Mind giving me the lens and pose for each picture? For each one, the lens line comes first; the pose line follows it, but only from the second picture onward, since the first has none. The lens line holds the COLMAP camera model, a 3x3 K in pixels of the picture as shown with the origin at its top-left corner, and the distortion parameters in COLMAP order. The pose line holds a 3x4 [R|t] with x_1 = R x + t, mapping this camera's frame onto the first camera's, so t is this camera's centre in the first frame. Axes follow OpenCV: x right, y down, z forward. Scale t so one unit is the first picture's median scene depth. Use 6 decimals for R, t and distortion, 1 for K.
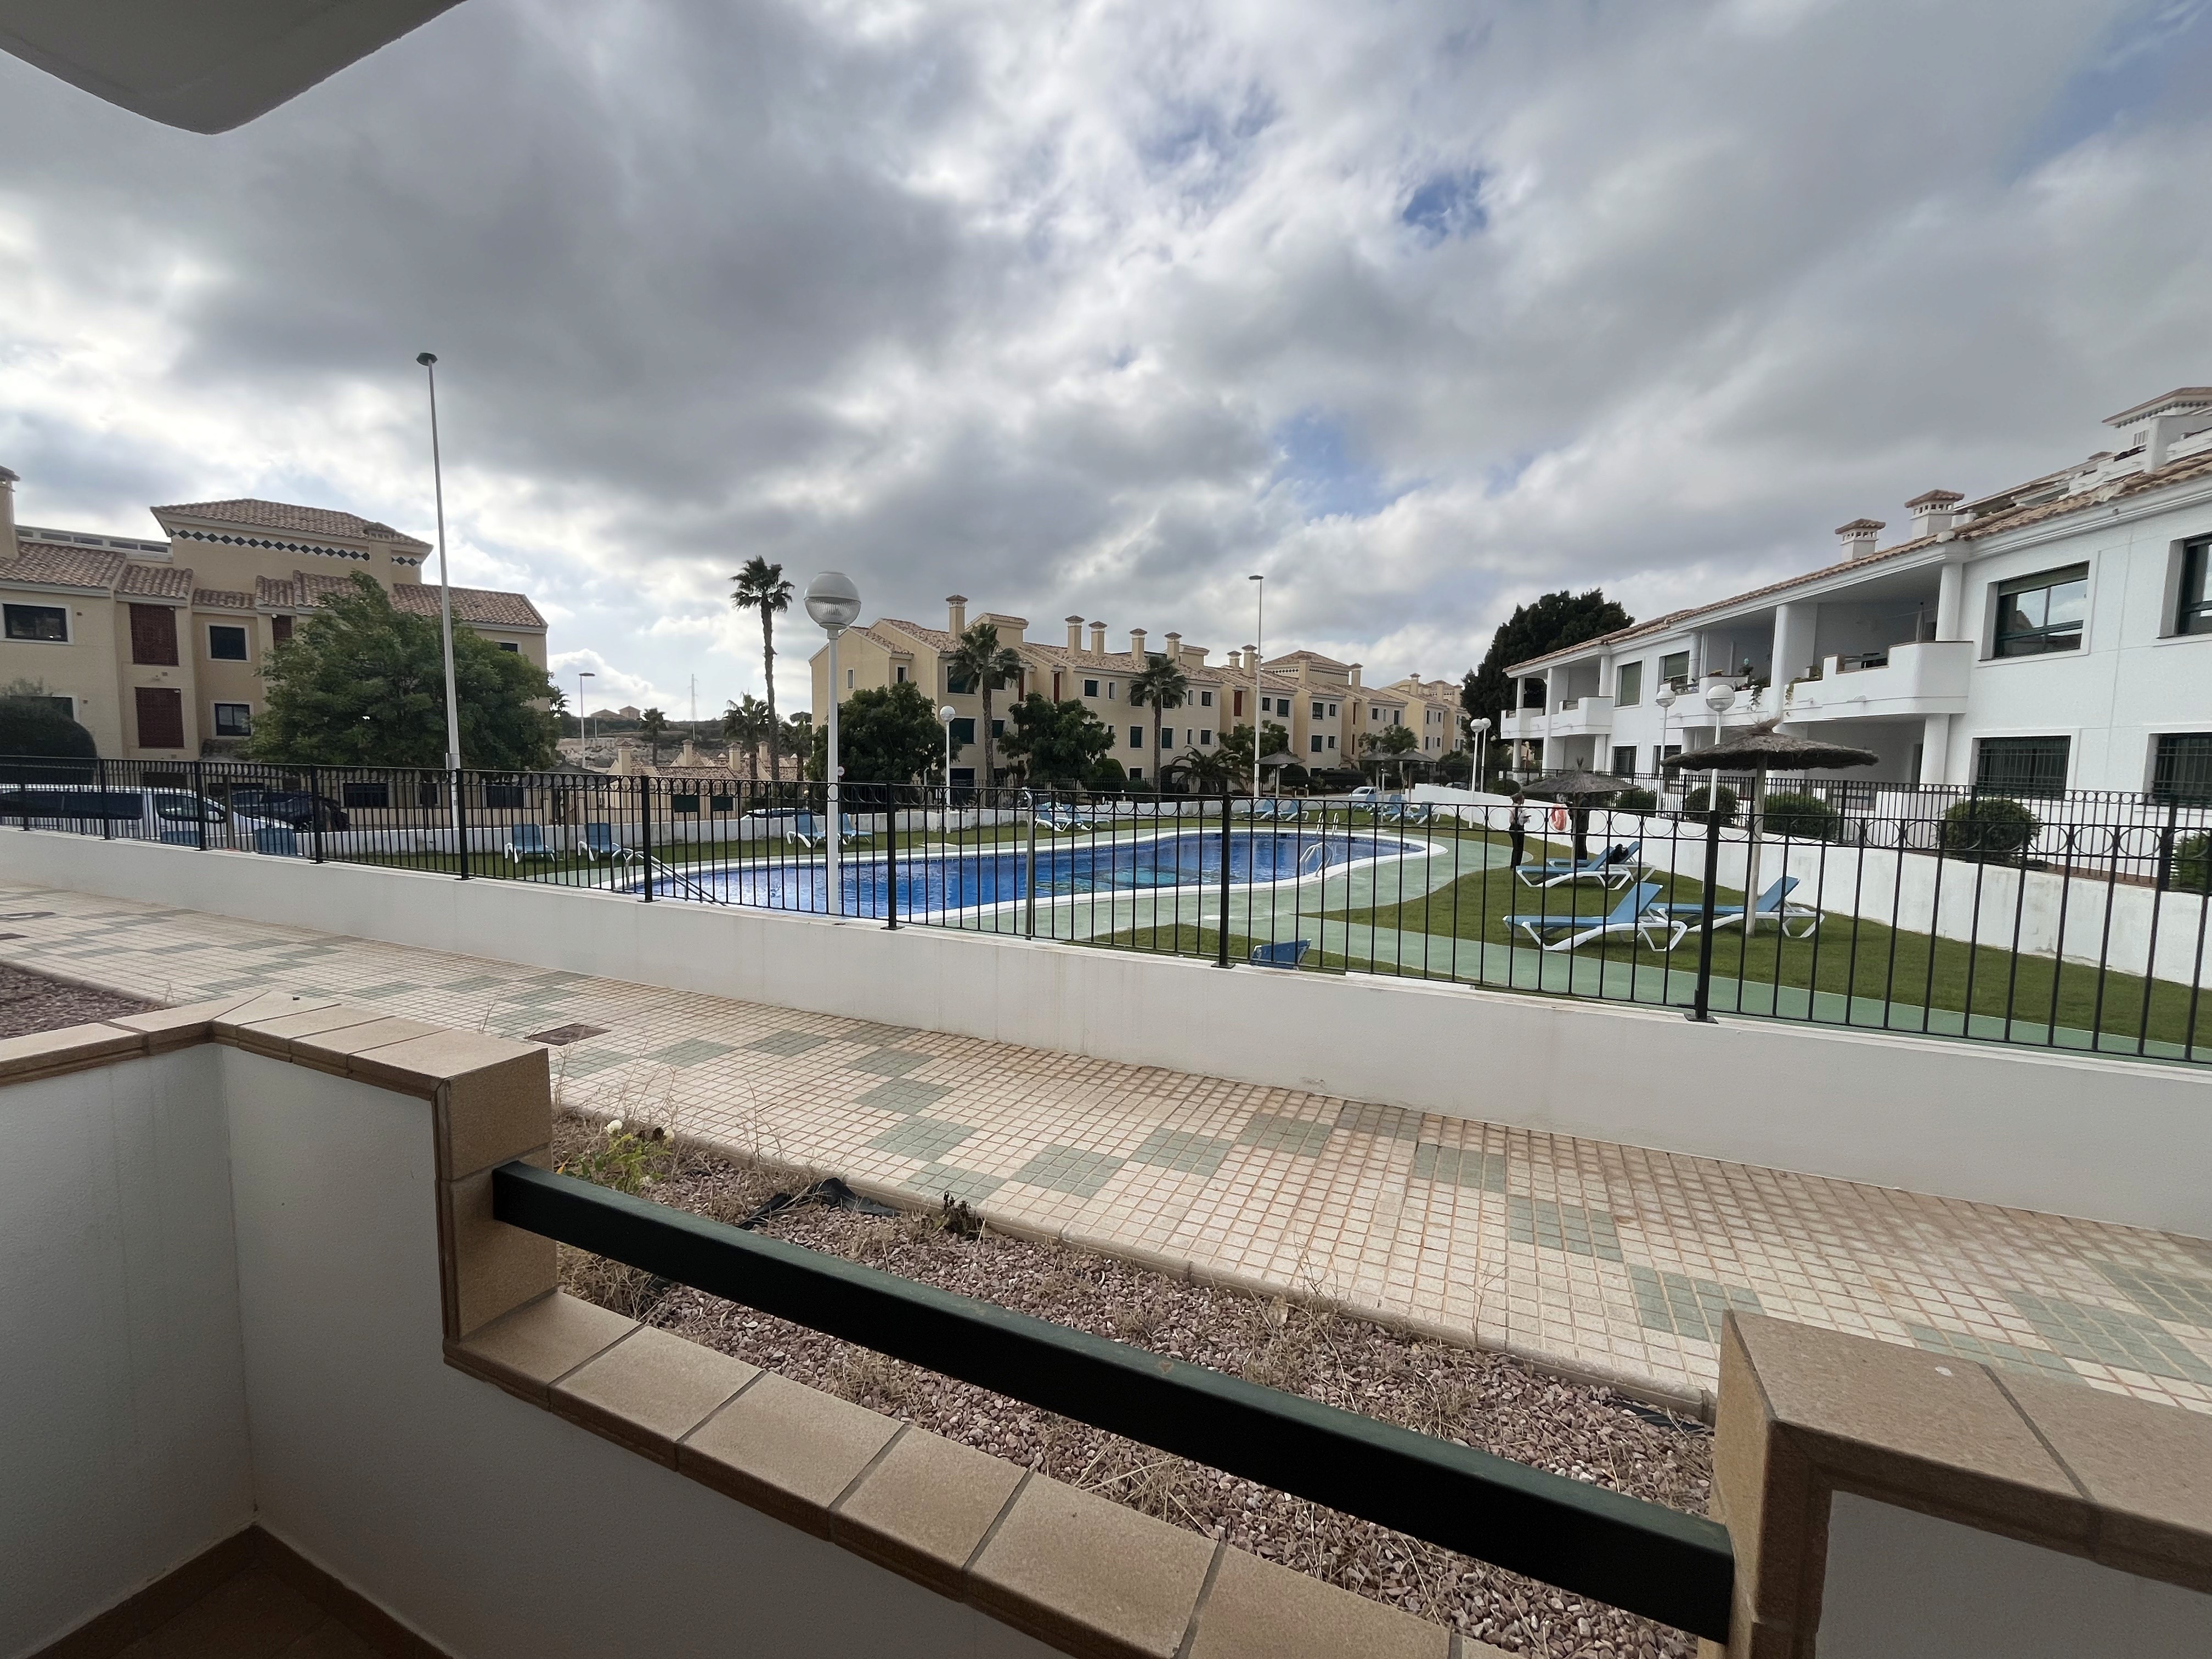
lens RADIAL K [[890.3, 0, 1105.1], [0, 890.3, 829.5], [0, 0, 1]] dist [0.002162, 0.000107]
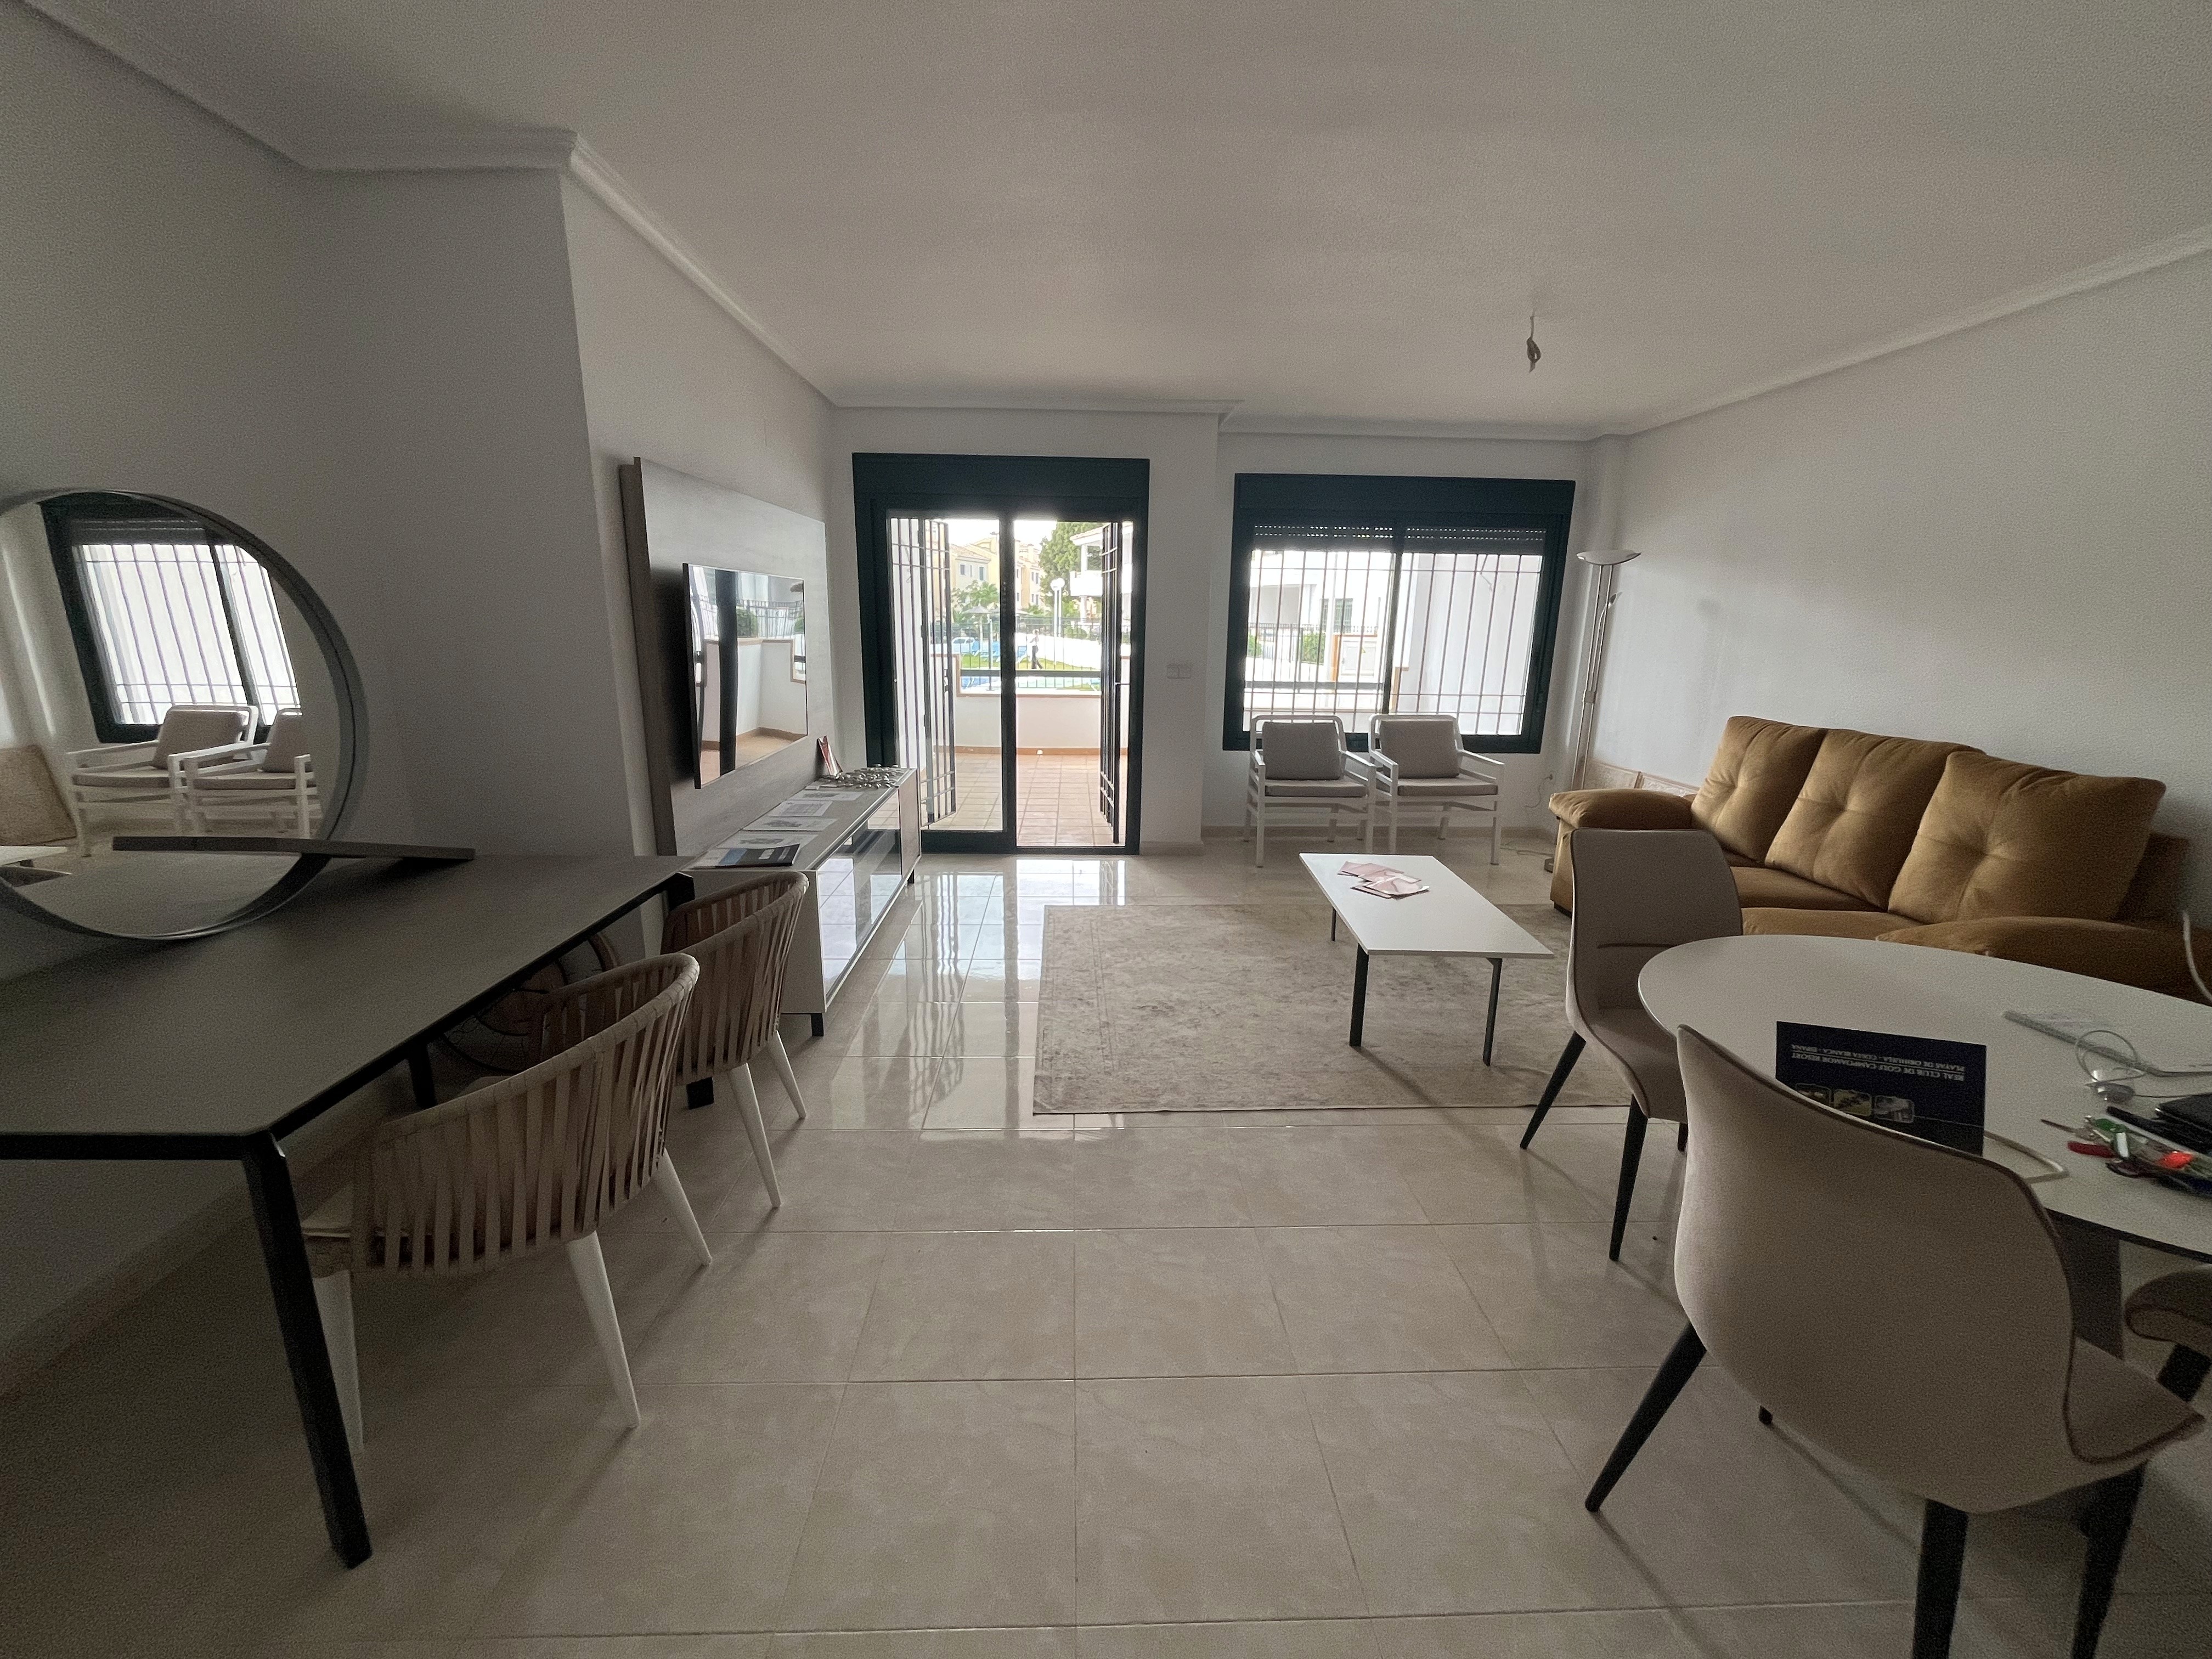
lens RADIAL K [[890.3, 0, 1103.9], [0, 890.3, 835.6], [0, 0, 1]] dist [0.002162, 0.000107]
pose [[0.899056, -0.104989, 0.425059, -0.066743], [0.033575, 0.984498, 0.172154, 0.013518], [-0.436544, -0.140505, 0.888644, -0.146185]]
